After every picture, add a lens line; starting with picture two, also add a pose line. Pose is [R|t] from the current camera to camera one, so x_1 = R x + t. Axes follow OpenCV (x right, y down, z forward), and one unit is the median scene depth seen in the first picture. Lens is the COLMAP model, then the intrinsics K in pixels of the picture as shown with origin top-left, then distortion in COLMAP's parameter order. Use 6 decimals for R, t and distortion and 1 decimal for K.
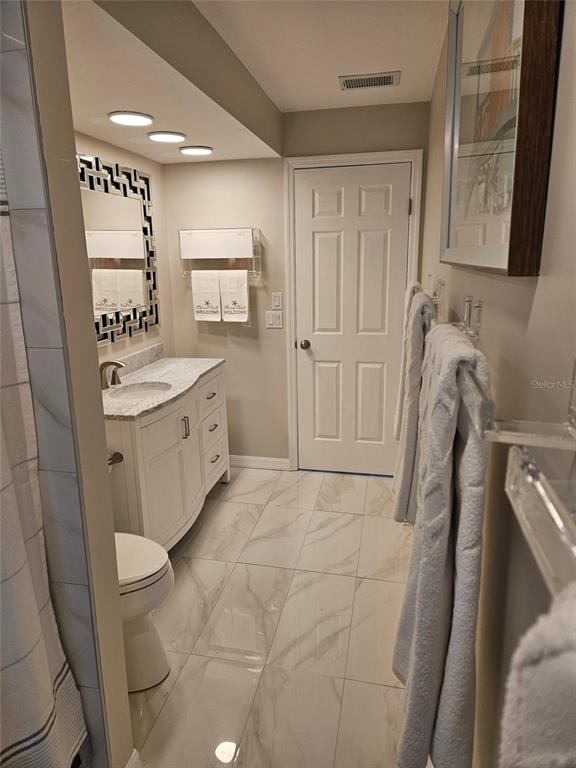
lens RADIAL K [[518.3, 0, 287.5], [0, 518.3, 382.4], [0, 0, 1]] dist [0.003436, 0.001107]
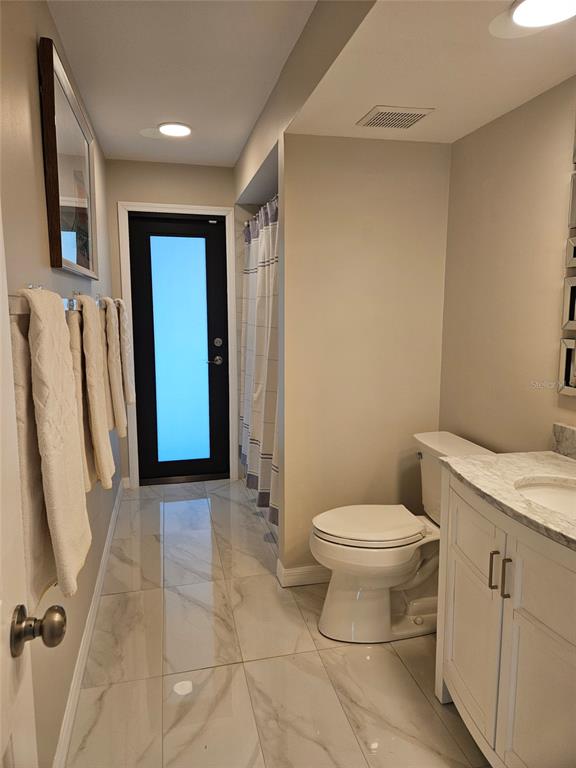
lens RADIAL K [[518.3, 0, 289.1], [0, 518.3, 381.9], [0, 0, 1]] dist [0.003436, 0.001107]
pose [[-0.910576, 0.071932, -0.407035, 0.217885], [-0.084998, 0.931109, 0.354698, -0.293919], [0.404508, 0.357577, -0.841732, 1.489552]]
